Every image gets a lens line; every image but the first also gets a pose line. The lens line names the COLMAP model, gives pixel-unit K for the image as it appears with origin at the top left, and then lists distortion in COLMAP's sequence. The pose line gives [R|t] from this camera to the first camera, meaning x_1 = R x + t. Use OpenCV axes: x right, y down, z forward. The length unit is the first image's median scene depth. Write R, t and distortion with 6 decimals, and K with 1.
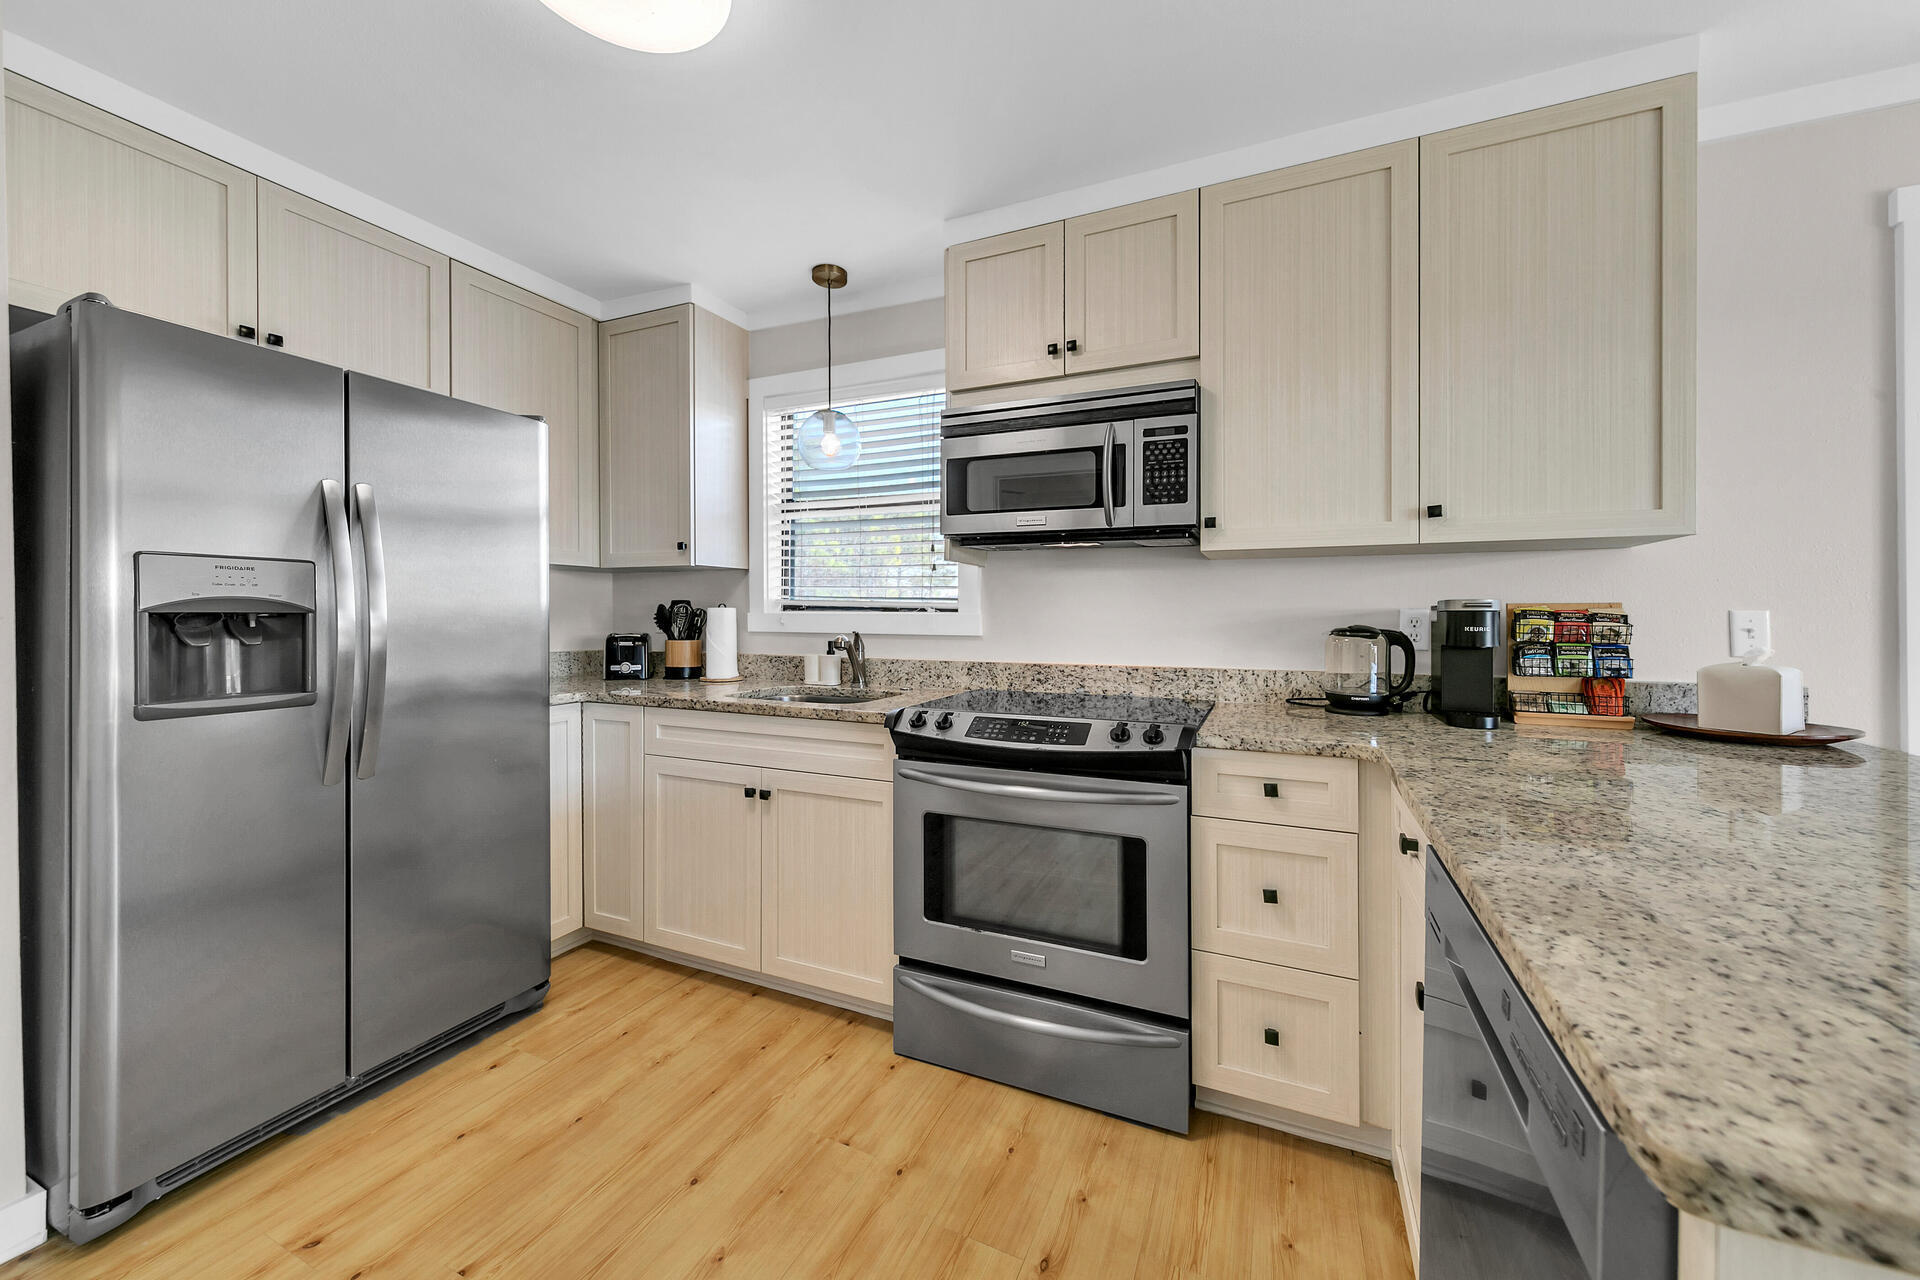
lens RADIAL K [[704.3, 0, 998.2], [0, 704.3, 619.4], [0, 0, 1]] dist [0.000164, 0.000037]
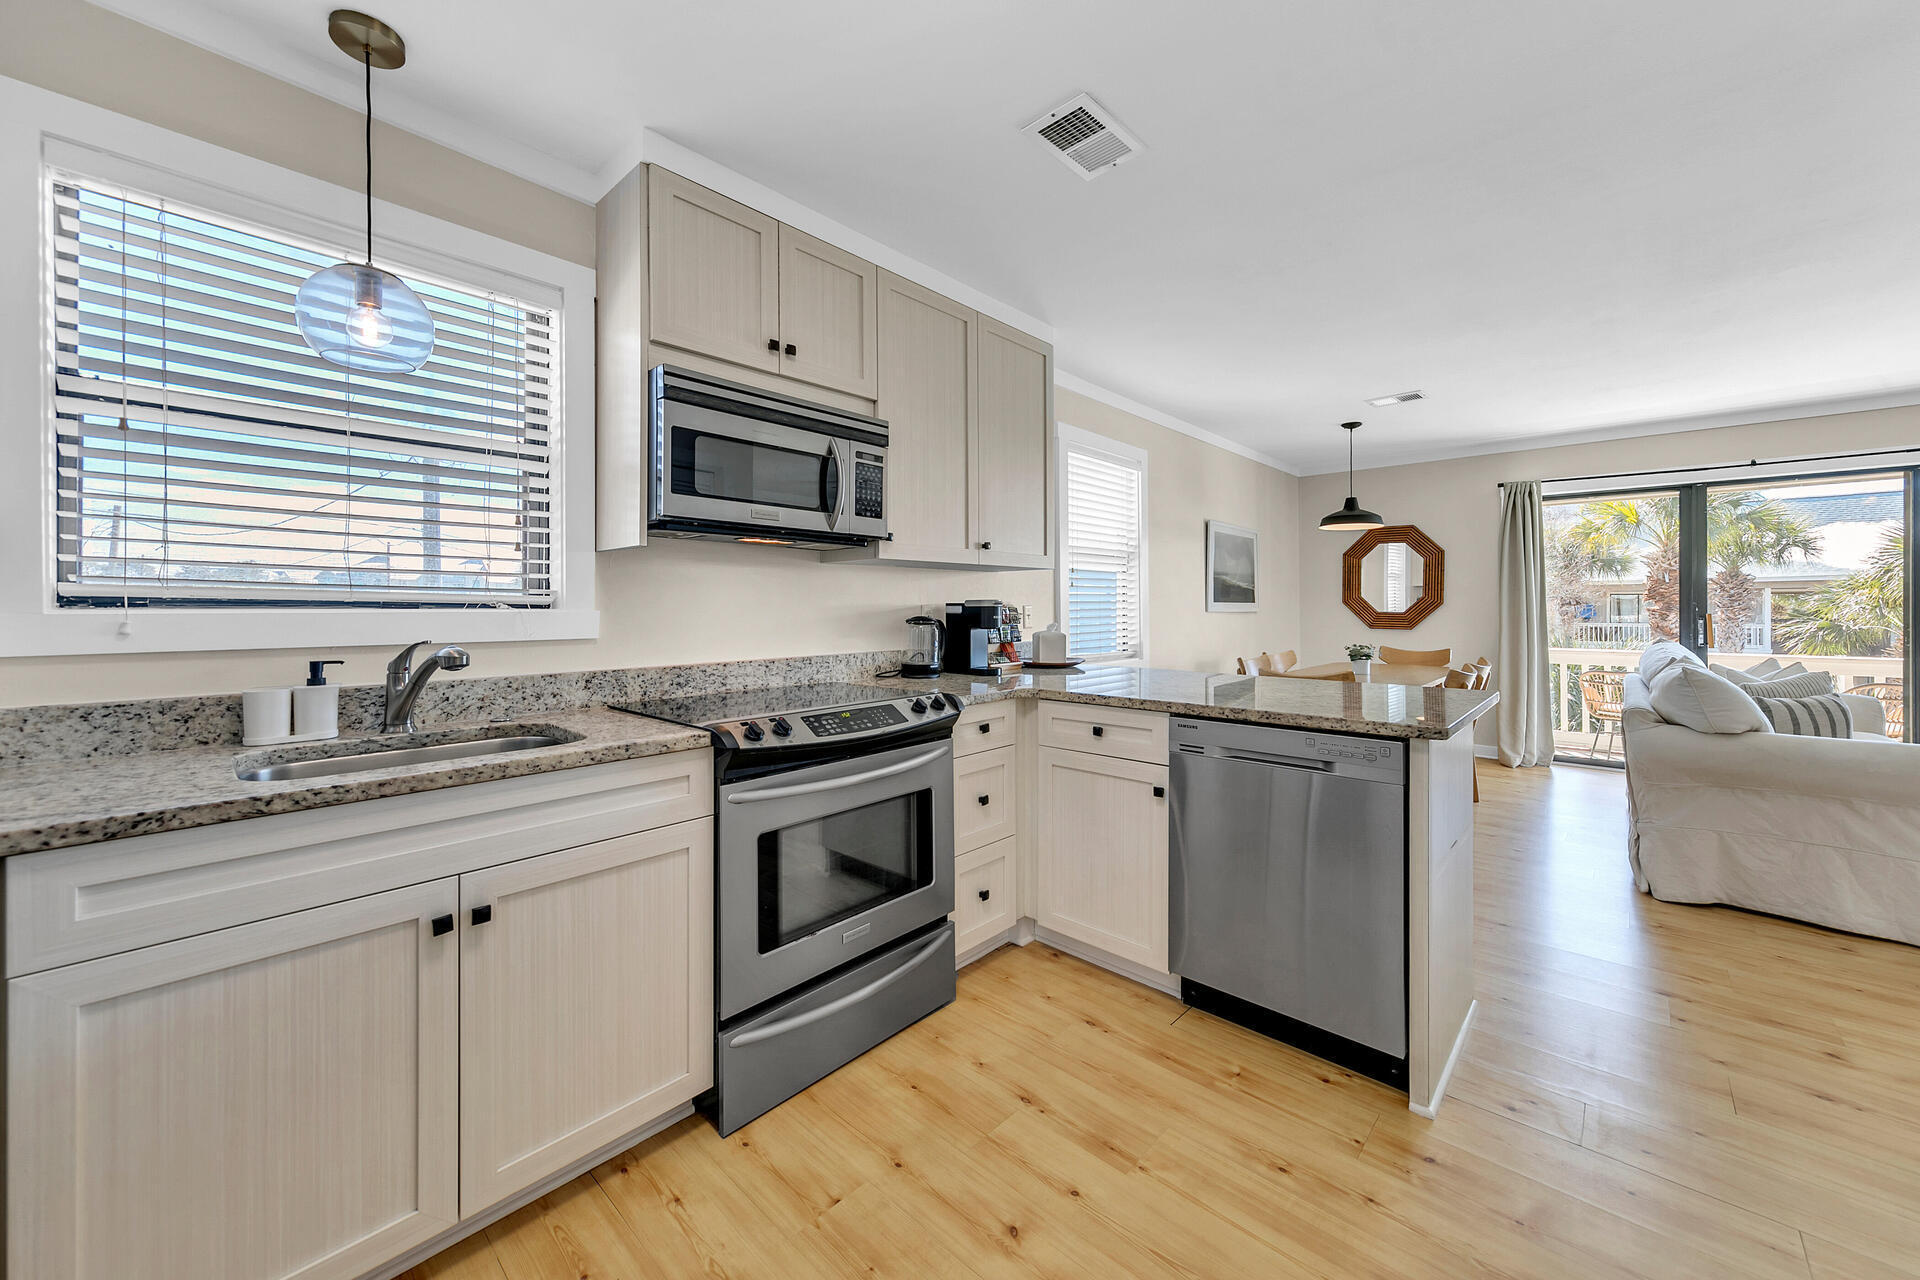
lens RADIAL K [[713.6, 0, 951.2], [0, 713.6, 607.3], [0, 0, 1]] dist [0.001986, 0.000165]
pose [[0.340703, -0.005860, 0.940153, -0.649303], [0.010026, 0.999946, 0.002599, -0.009789], [-0.940117, 0.008541, 0.340744, 0.346996]]
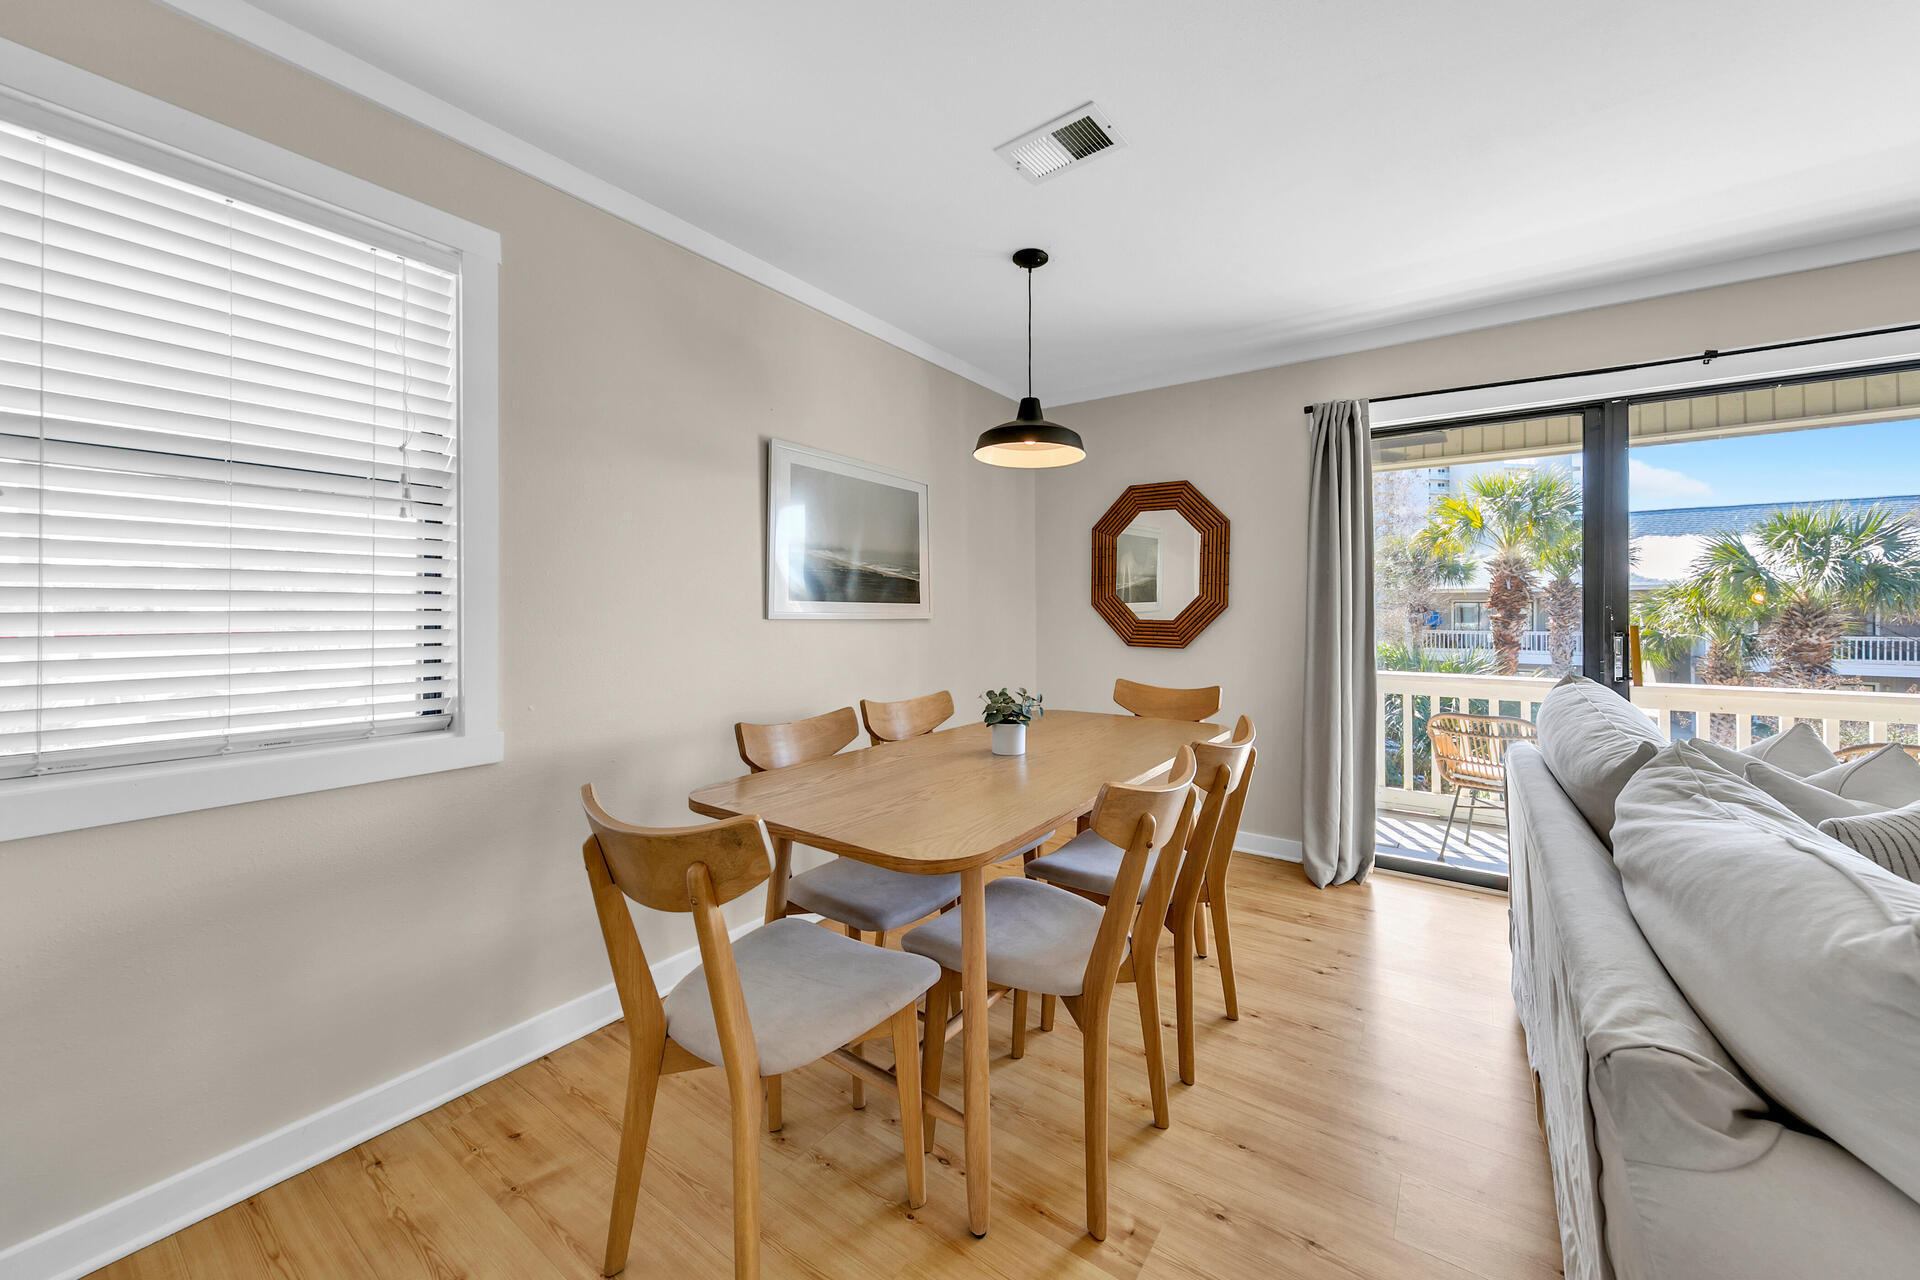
lens RADIAL K [[713.6, 0, 951.2], [0, 713.6, 607.3], [0, 0, 1]] dist [0.001986, 0.000165]
pose [[0.212858, 0.002594, 0.977080, 0.550796], [0.004794, 0.999982, -0.003699, 0.003688], [-0.977071, 0.005472, 0.212842, -0.122217]]
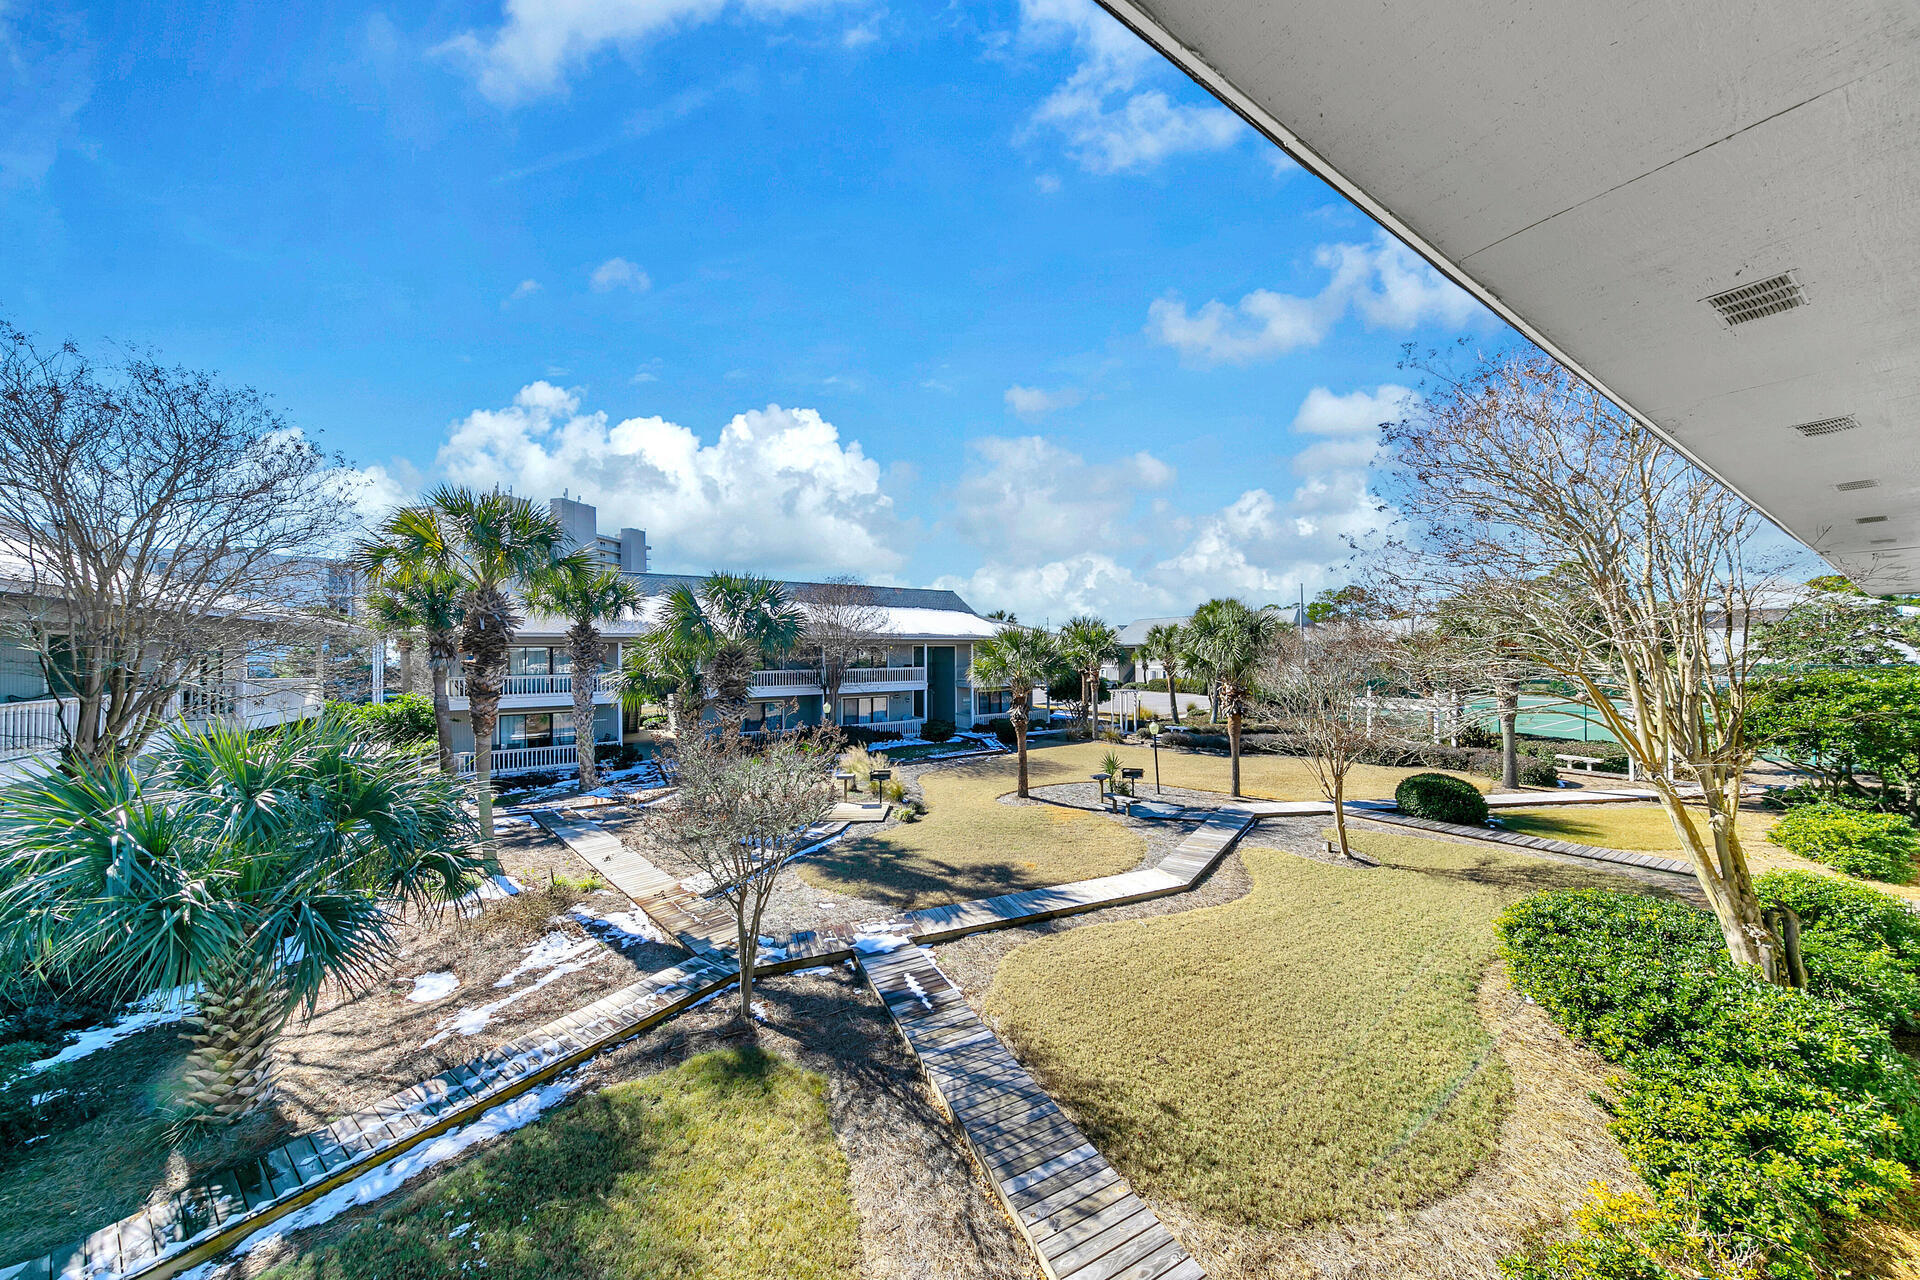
lens RADIAL K [[612.0, 0, 971.1], [0, 612.0, 657.0], [0, 0, 1]] dist [0.001728, 0.000020]
pose [[-0.827783, 0.000234, 0.561049, 2.270755], [0.008929, 0.999879, 0.012757, 0.025575], [-0.560978, 0.015570, -0.827684, -1.936590]]
